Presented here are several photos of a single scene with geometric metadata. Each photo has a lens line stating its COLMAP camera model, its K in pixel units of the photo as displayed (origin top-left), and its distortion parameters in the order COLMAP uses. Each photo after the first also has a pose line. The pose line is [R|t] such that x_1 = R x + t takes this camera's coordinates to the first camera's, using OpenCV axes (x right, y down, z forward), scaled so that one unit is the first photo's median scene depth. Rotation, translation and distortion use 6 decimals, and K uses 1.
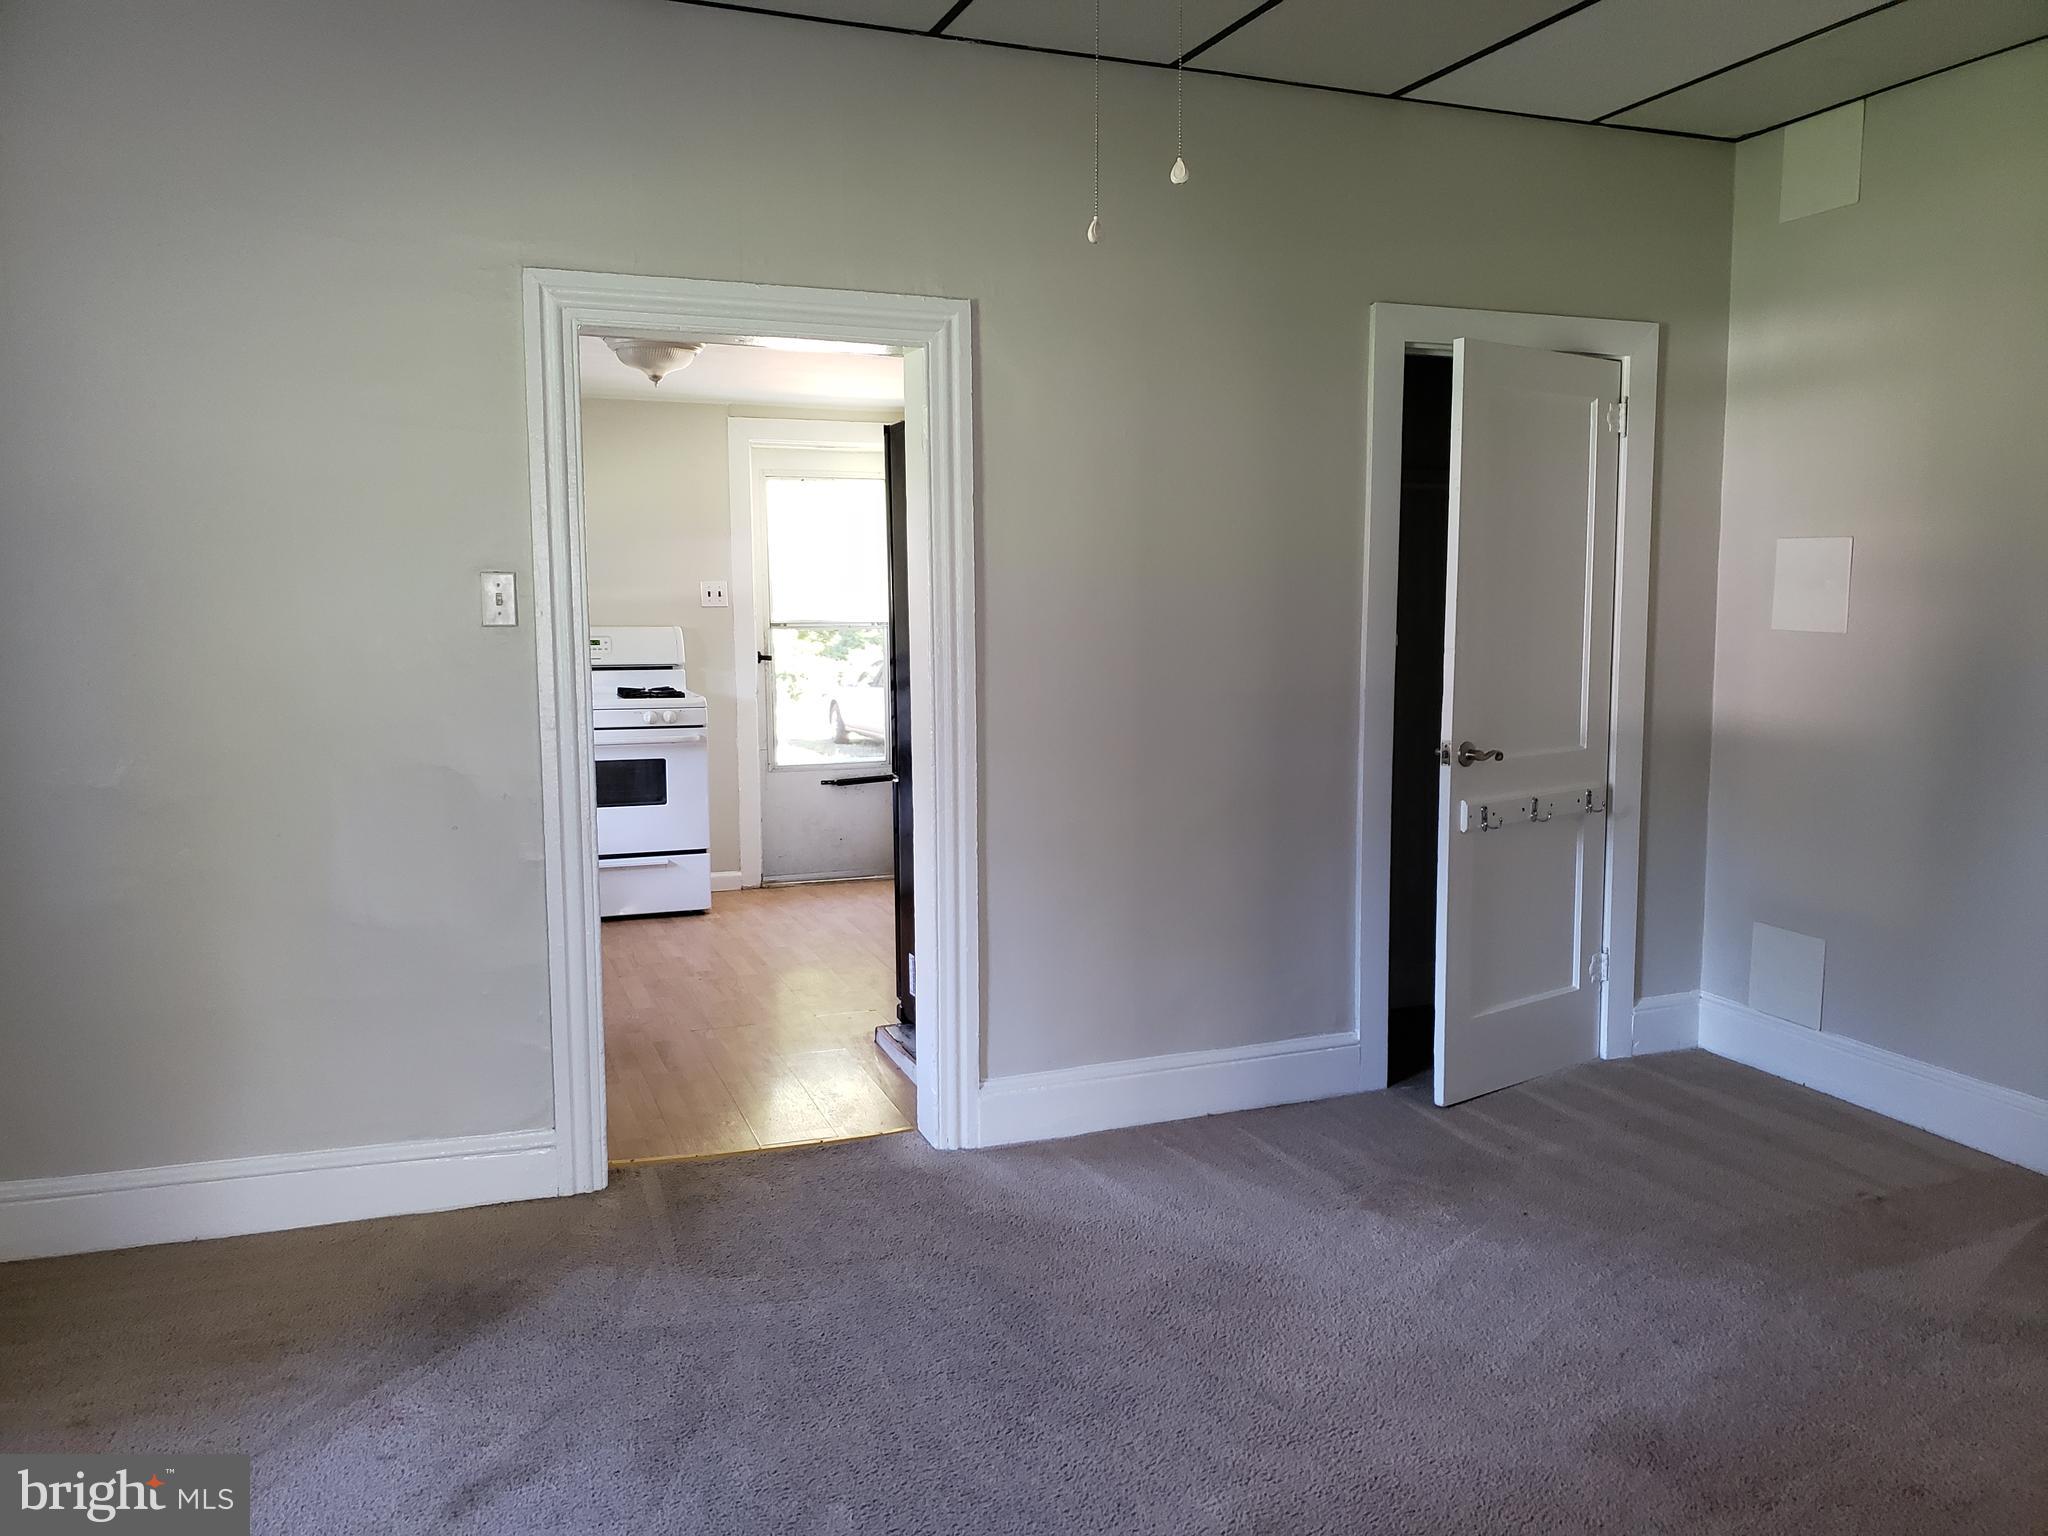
lens RADIAL K [[1578.3, 0, 1070.9], [0, 1578.3, 770.5], [0, 0, 1]] dist [0.032529, 0.000047]
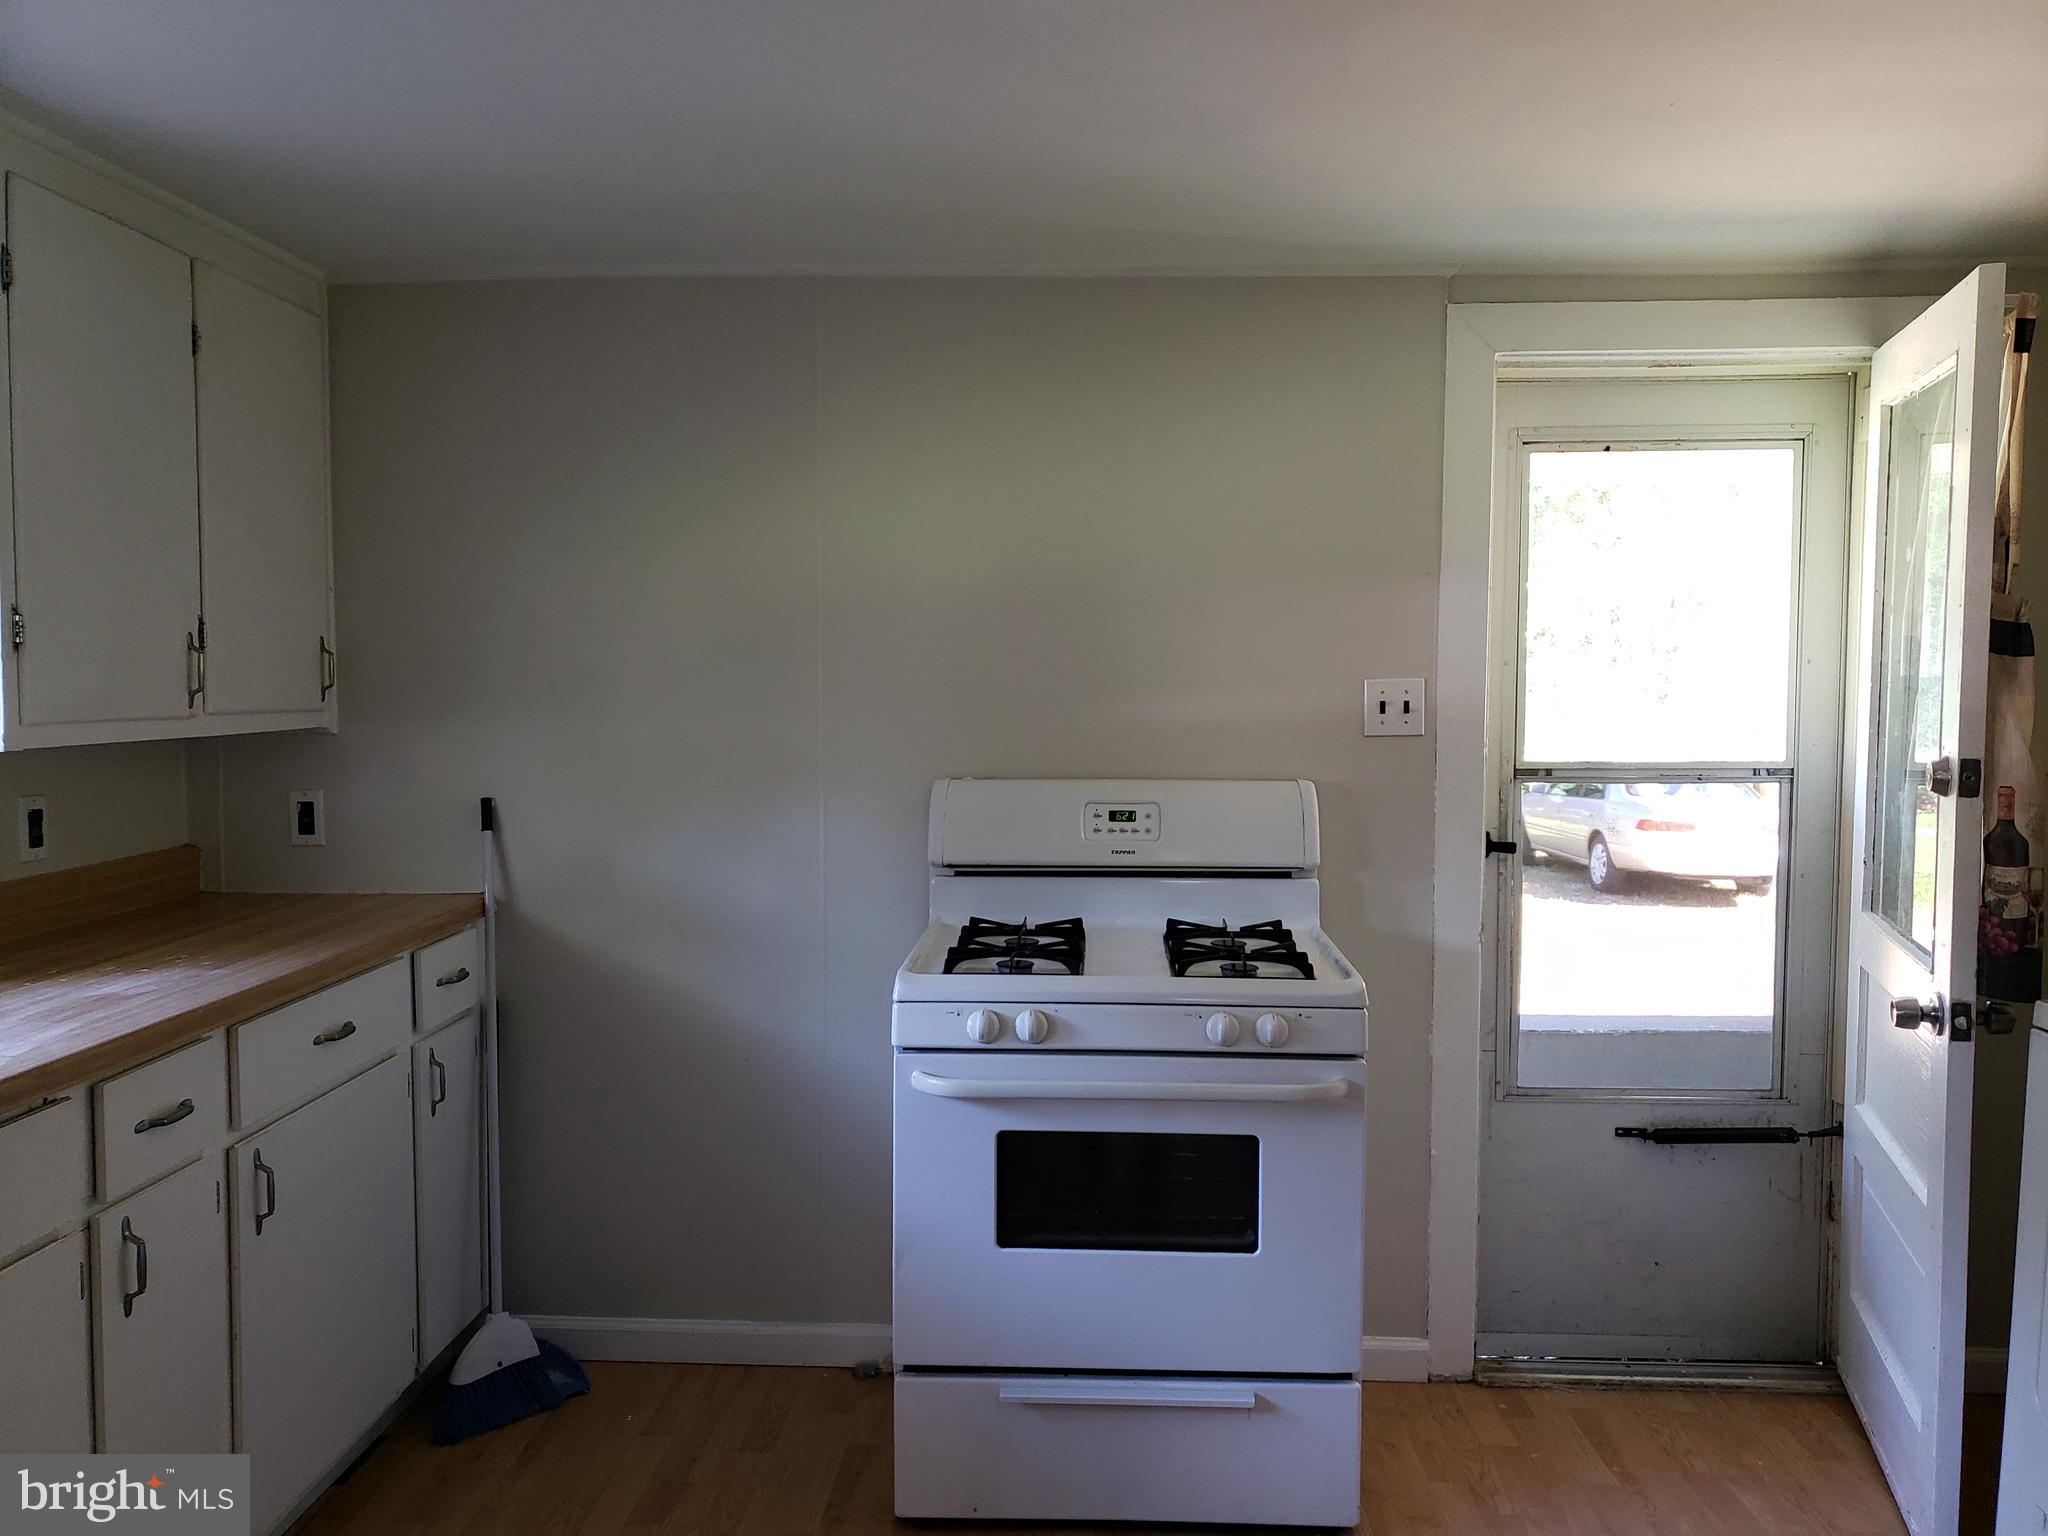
lens RADIAL K [[1617.8, 0, 1036.3], [0, 1617.8, 774.4], [0, 0, 1]] dist [0.029324, 0.013693]
pose [[0.911447, 0.033770, -0.410029, -0.131628], [-0.053144, 0.997940, -0.035942, -0.071961], [0.407971, 0.054550, 0.911364, 0.551958]]
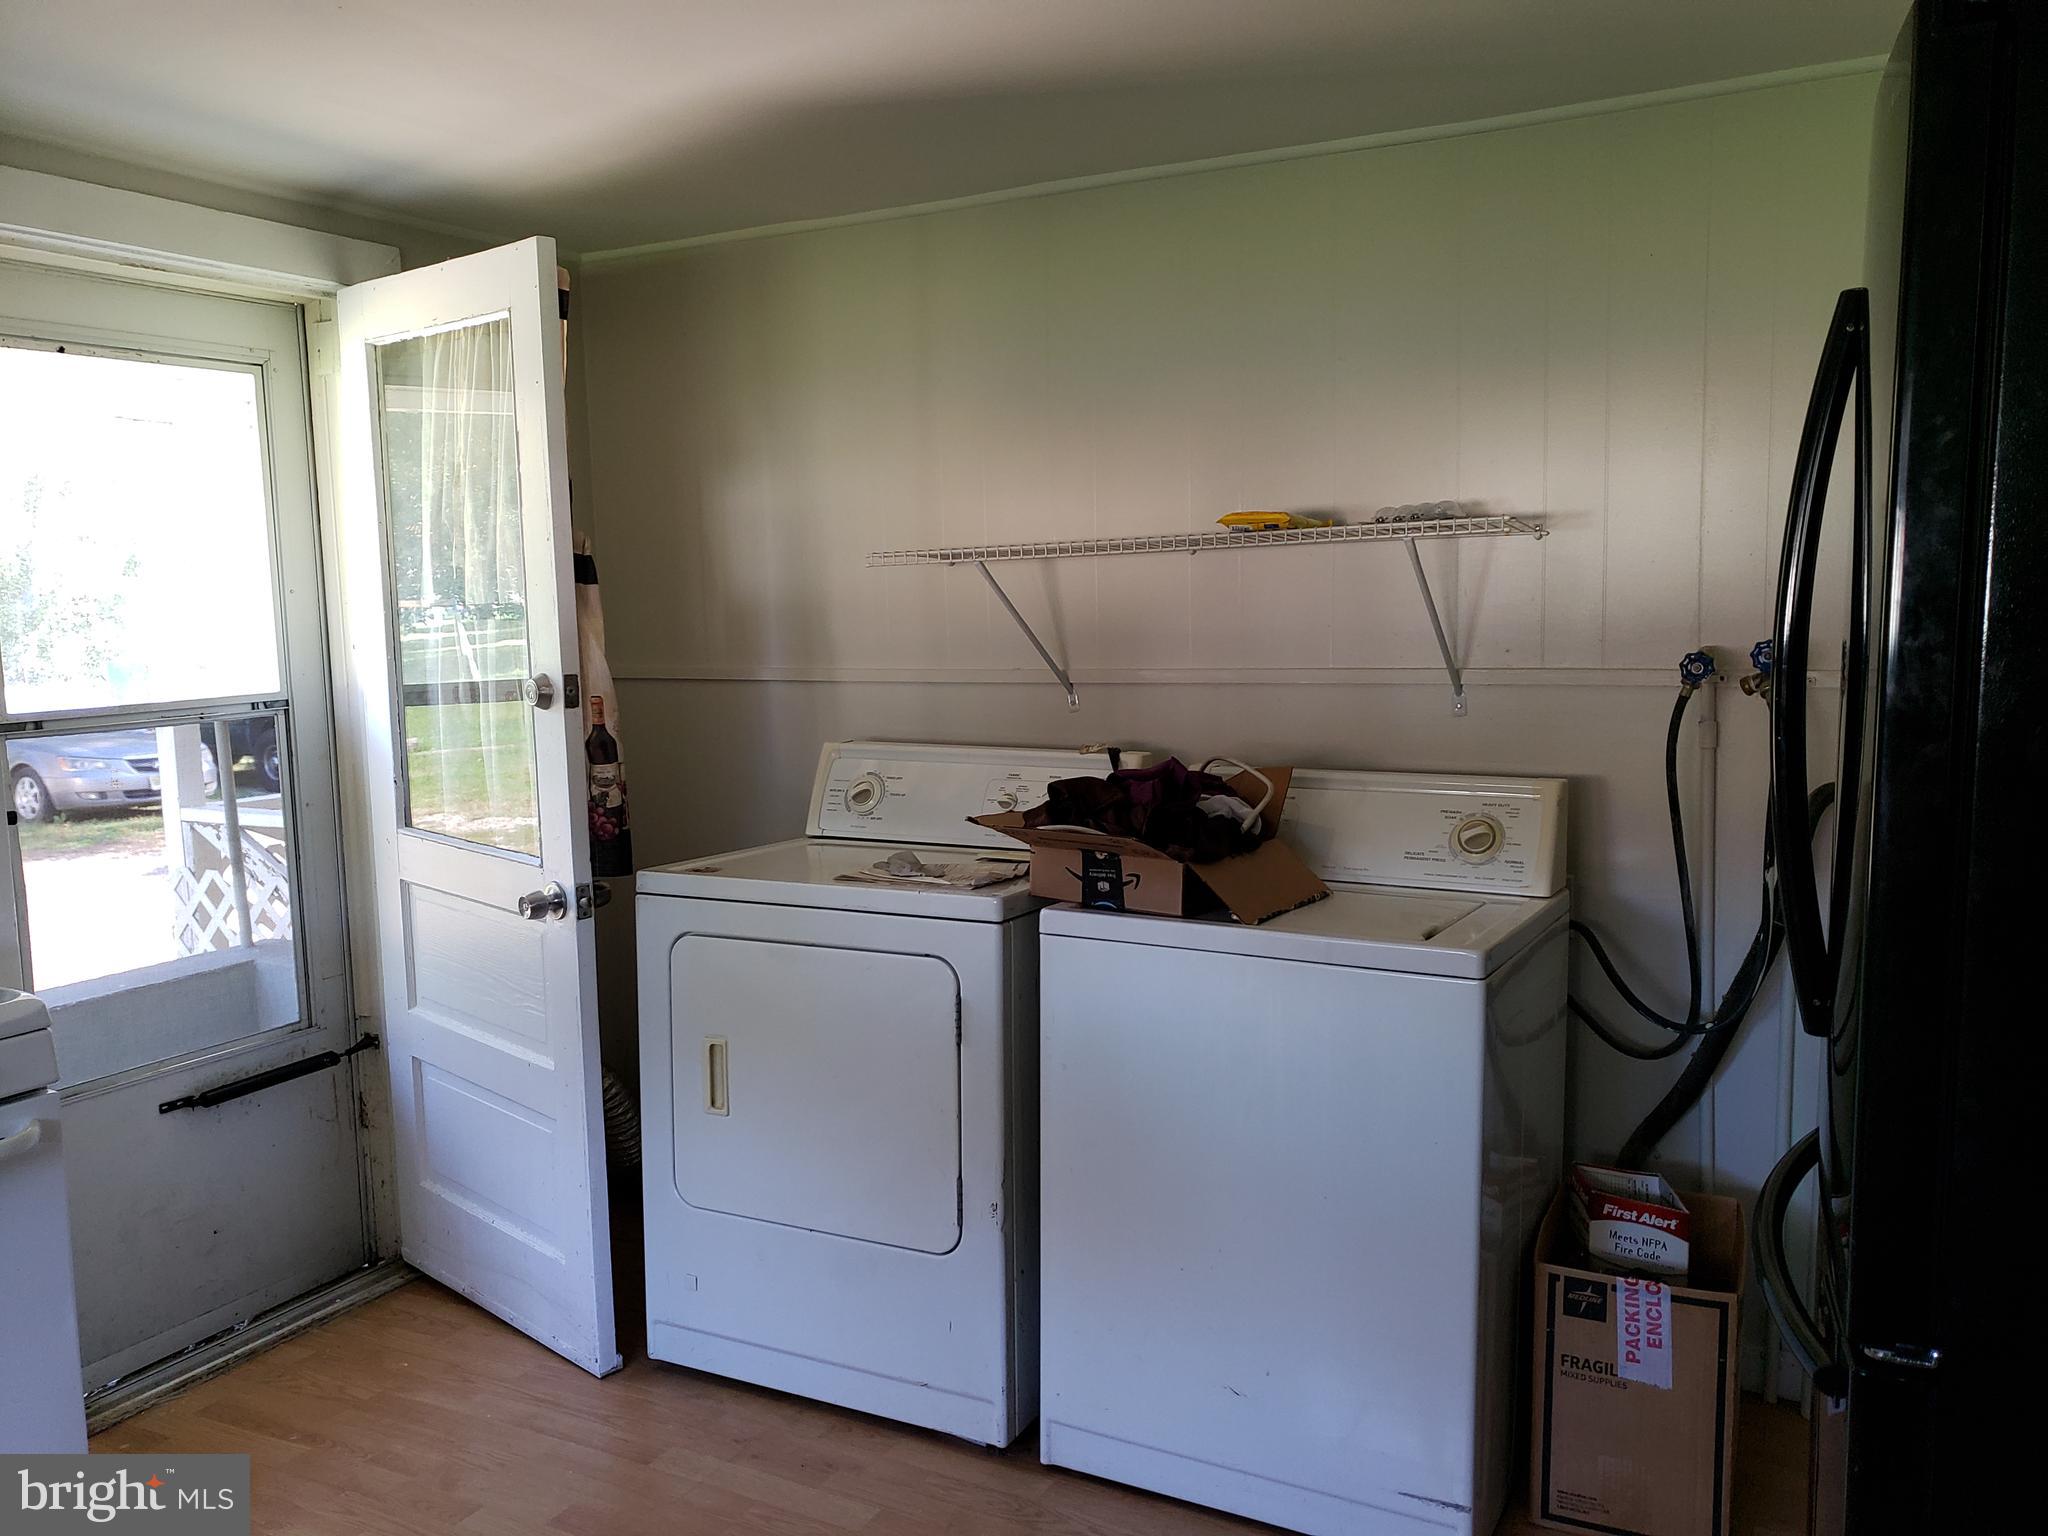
lens RADIAL K [[1617.8, 0, 1036.3], [0, 1617.8, 774.4], [0, 0, 1]] dist [0.029324, 0.013693]
pose [[0.780839, -0.083846, 0.619080, -0.252058], [0.085369, 0.995978, 0.027217, -0.075096], [-0.618872, 0.031598, 0.784856, 0.568657]]
